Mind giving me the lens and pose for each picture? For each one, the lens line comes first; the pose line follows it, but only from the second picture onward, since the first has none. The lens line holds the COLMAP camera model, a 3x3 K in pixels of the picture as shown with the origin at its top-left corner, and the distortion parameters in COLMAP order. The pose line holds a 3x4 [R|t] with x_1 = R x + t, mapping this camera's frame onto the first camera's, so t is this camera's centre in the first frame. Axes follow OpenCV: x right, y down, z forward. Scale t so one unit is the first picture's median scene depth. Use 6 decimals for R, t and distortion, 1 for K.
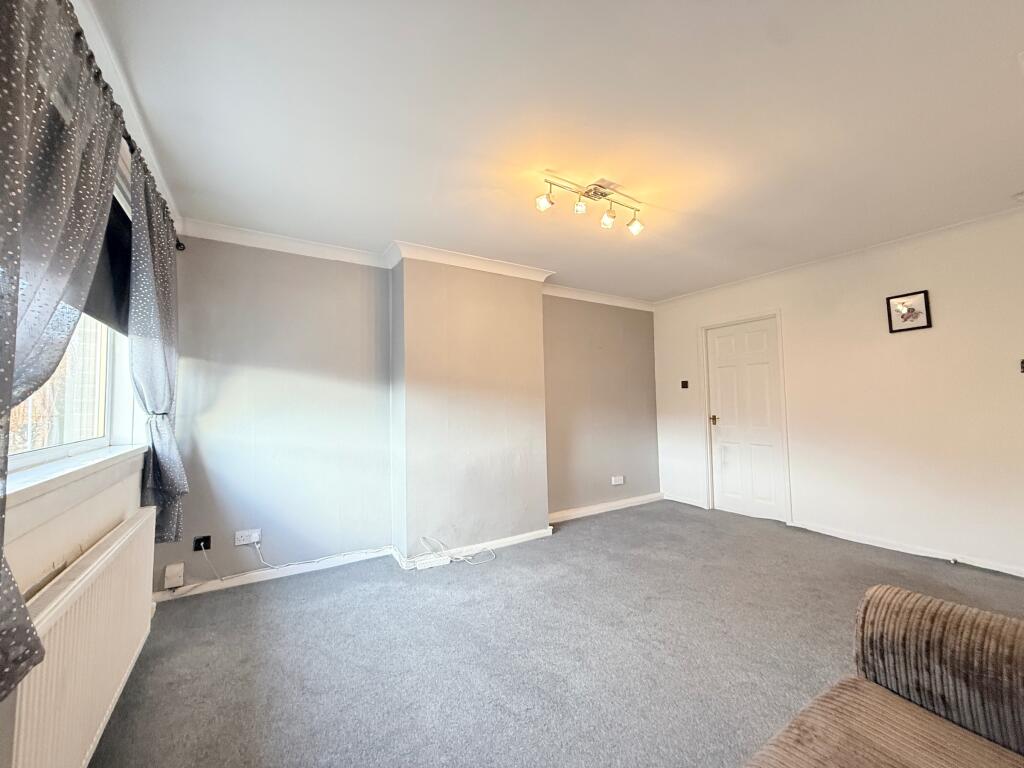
lens RADIAL K [[404.0, 0, 510.2], [0, 404.0, 388.5], [0, 0, 1]] dist [0.000733, 0.000244]
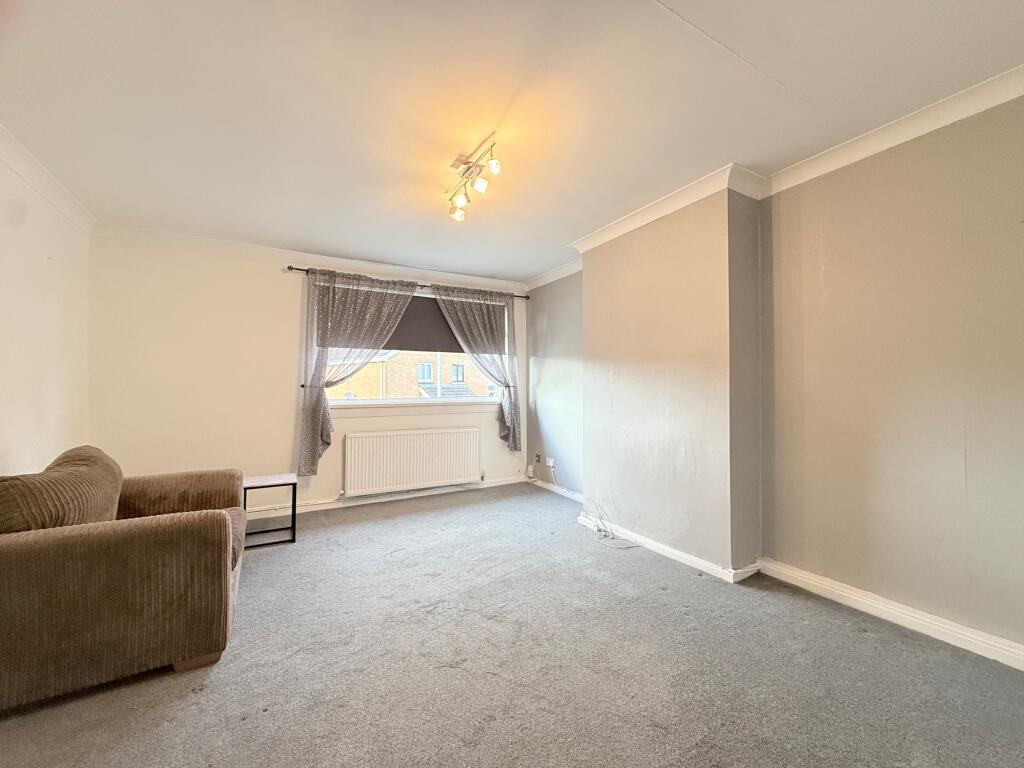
lens RADIAL K [[404.0, 0, 510.2], [0, 404.0, 388.5], [0, 0, 1]] dist [0.000733, 0.000244]
pose [[-0.045440, 0.009136, -0.998925, 1.012603], [0.048367, 0.998806, 0.006935, 0.047217], [0.997796, -0.047999, -0.045828, 0.934831]]
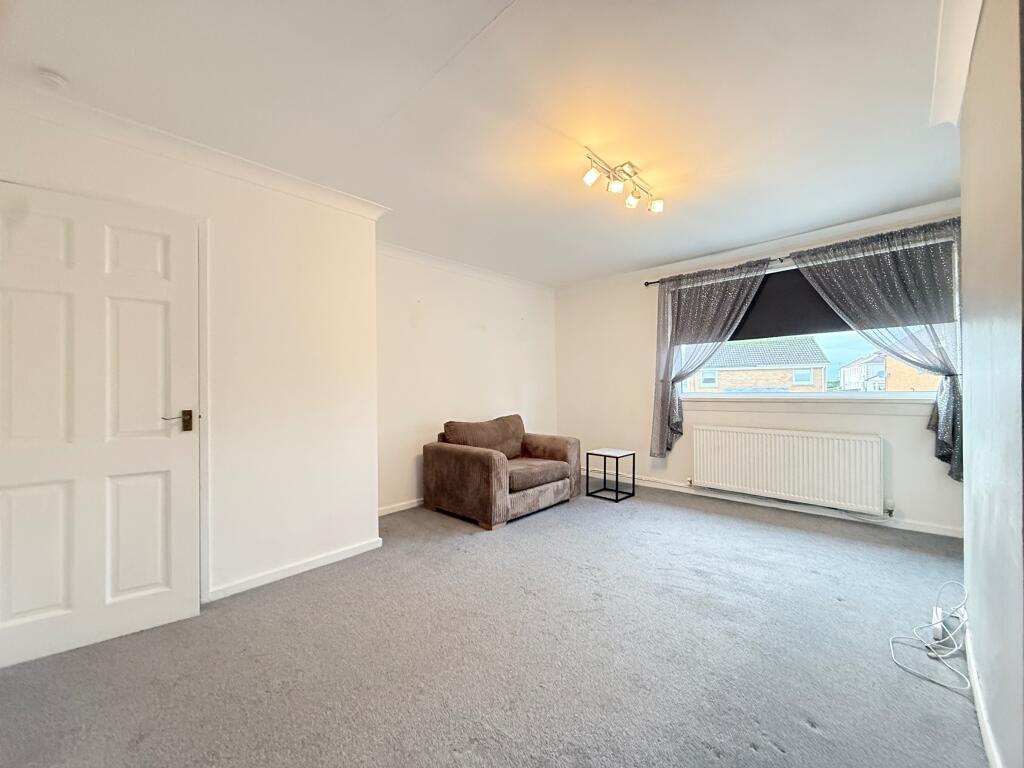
lens RADIAL K [[404.0, 0, 510.2], [0, 404.0, 388.5], [0, 0, 1]] dist [0.000733, 0.000244]
pose [[-0.970859, 0.025907, -0.238246, 0.635741], [0.035633, 0.998694, -0.036607, 0.082371], [0.236986, -0.044030, -0.970515, 1.591619]]
